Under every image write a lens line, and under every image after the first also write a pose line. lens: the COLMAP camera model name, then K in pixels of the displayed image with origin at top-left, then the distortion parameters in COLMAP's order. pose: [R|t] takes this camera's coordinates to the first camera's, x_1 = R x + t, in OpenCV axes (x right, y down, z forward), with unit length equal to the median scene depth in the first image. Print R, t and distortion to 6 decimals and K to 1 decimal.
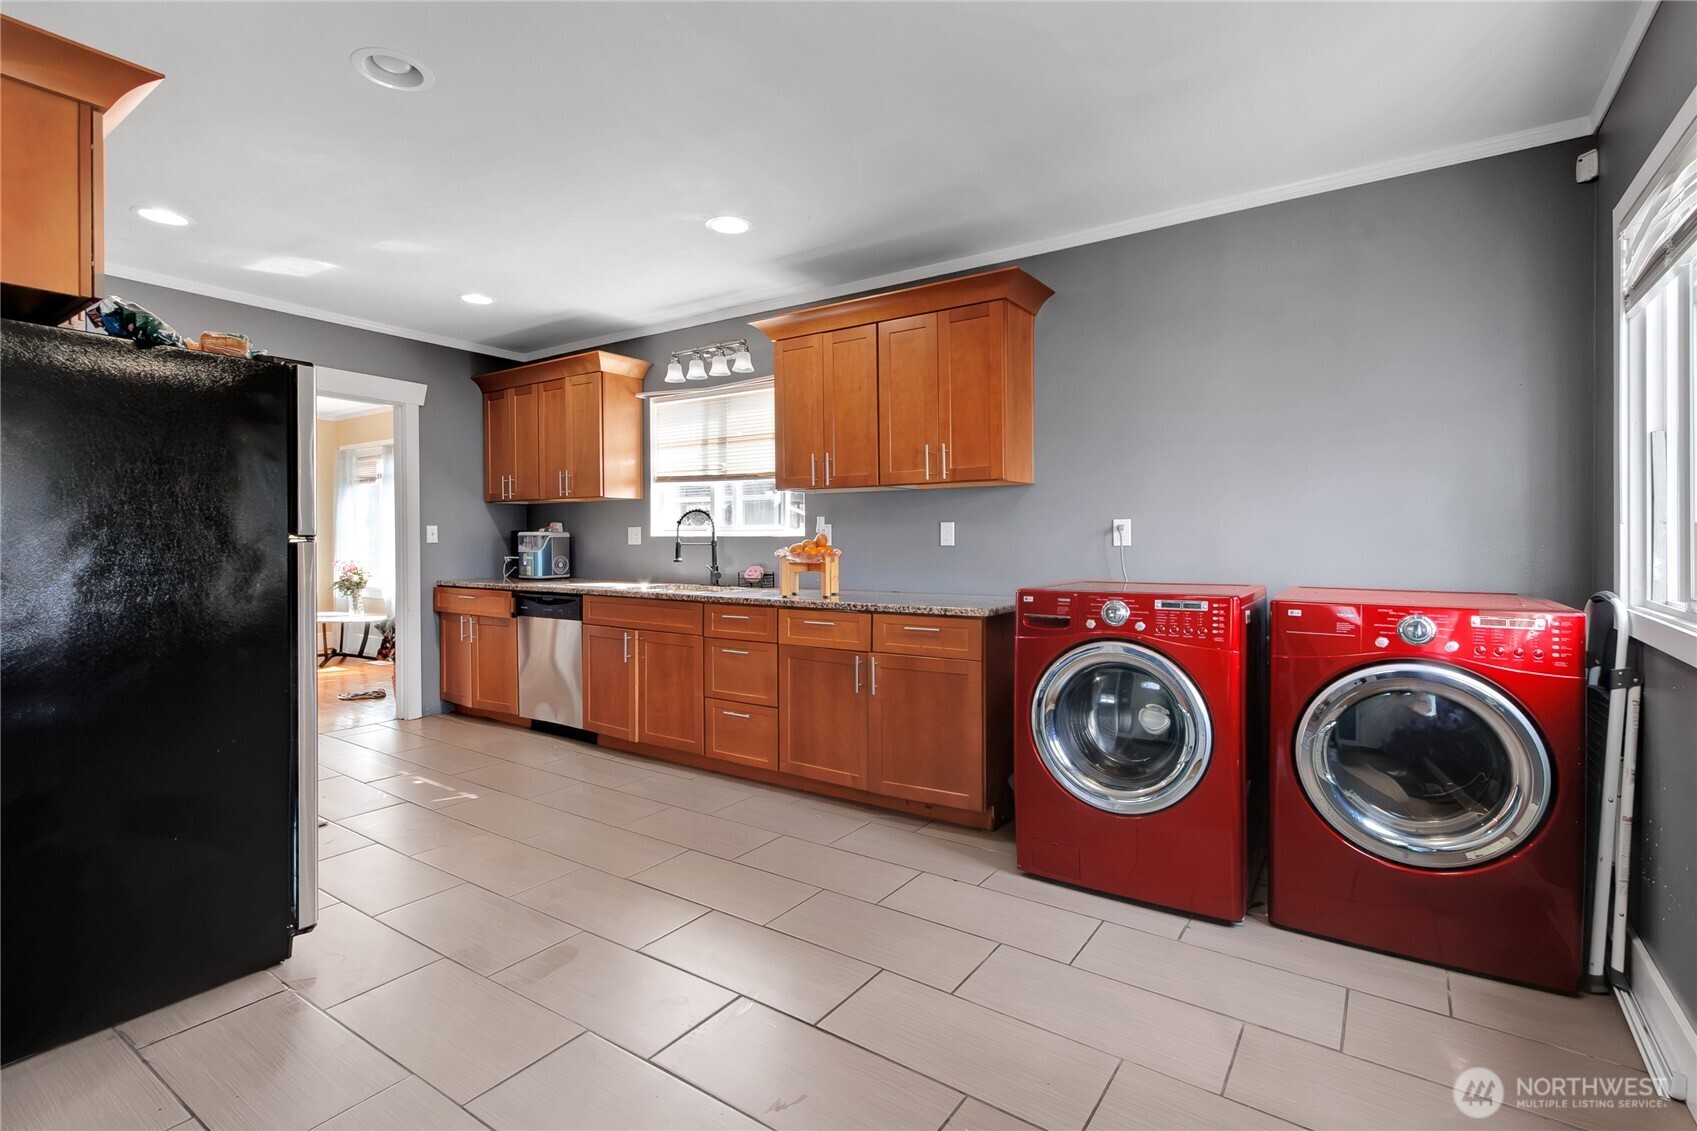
lens RADIAL K [[809.9, 0, 860.1], [0, 809.9, 544.7], [0, 0, 1]] dist [0.003877, 0.000013]
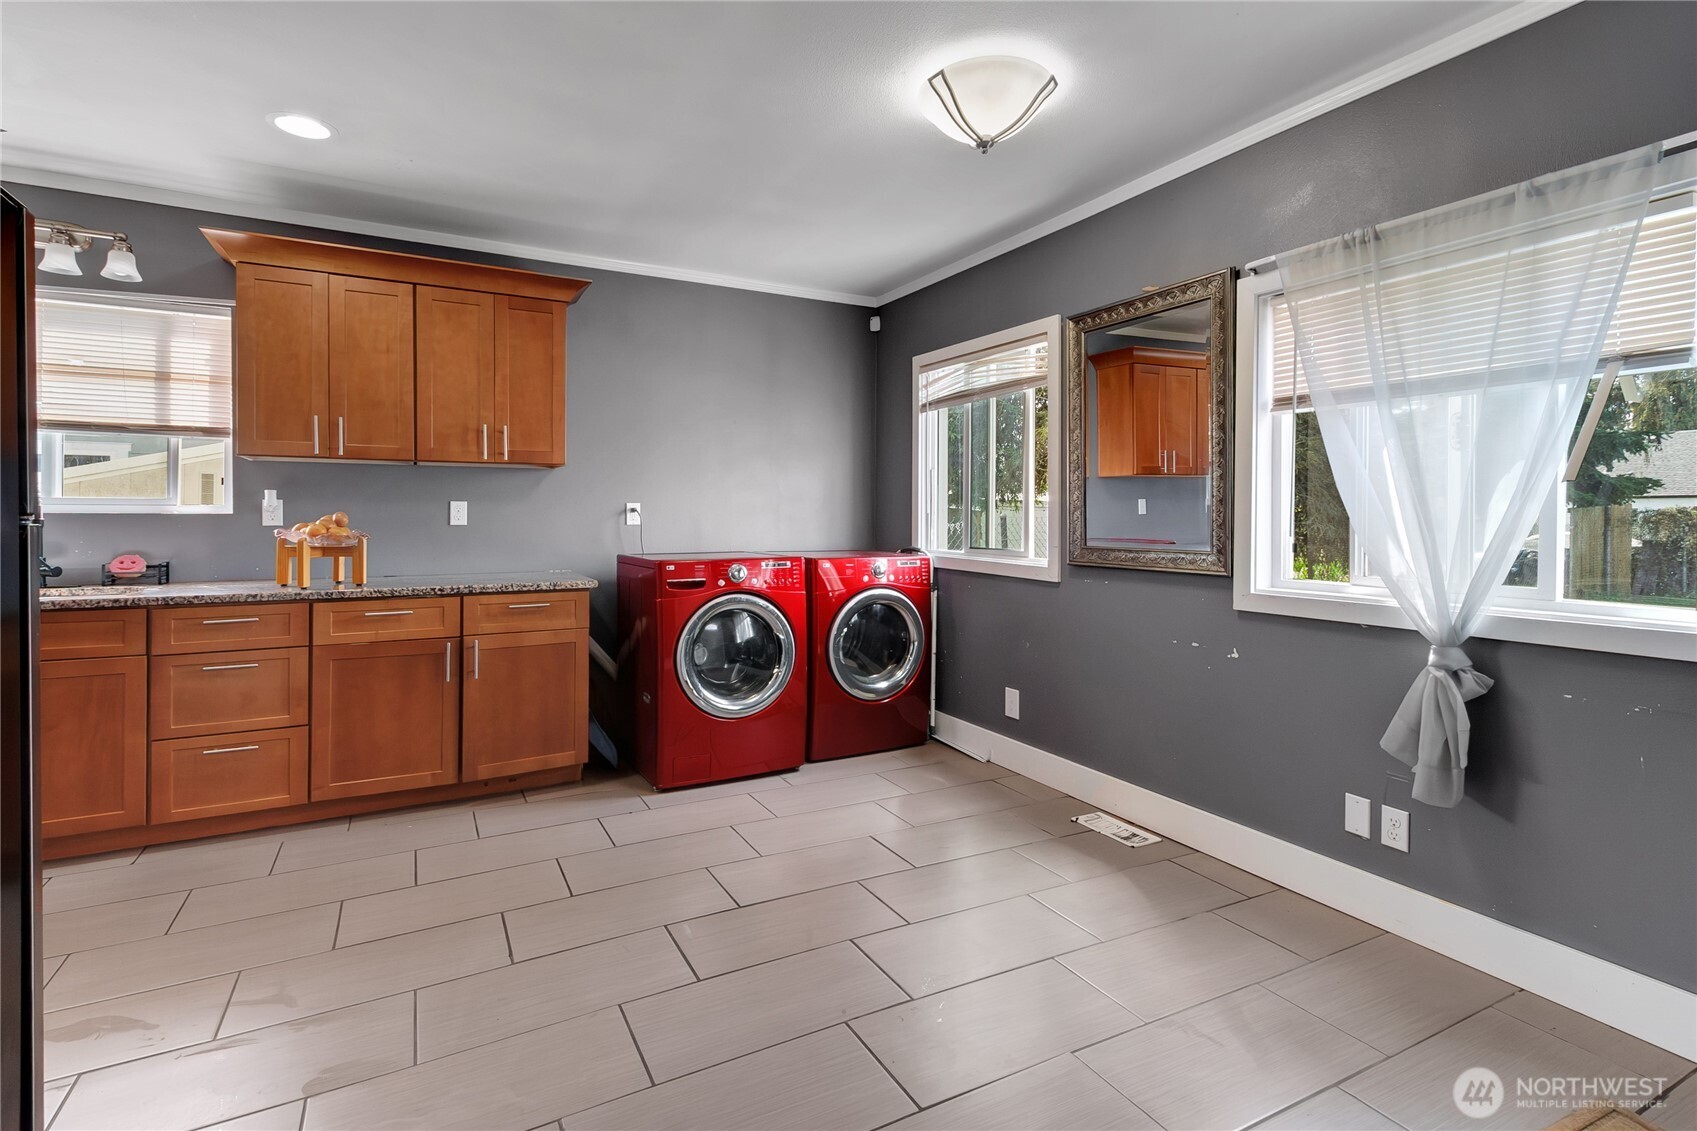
lens RADIAL K [[796.1, 0, 791.0], [0, 796.1, 521.4], [0, 0, 1]] dist [0.002665, 0.000026]
pose [[0.480870, -0.002245, 0.876789, -0.540216], [0.001144, 0.999997, 0.001933, -0.004220], [-0.876791, 0.000073, 0.480871, 0.177134]]
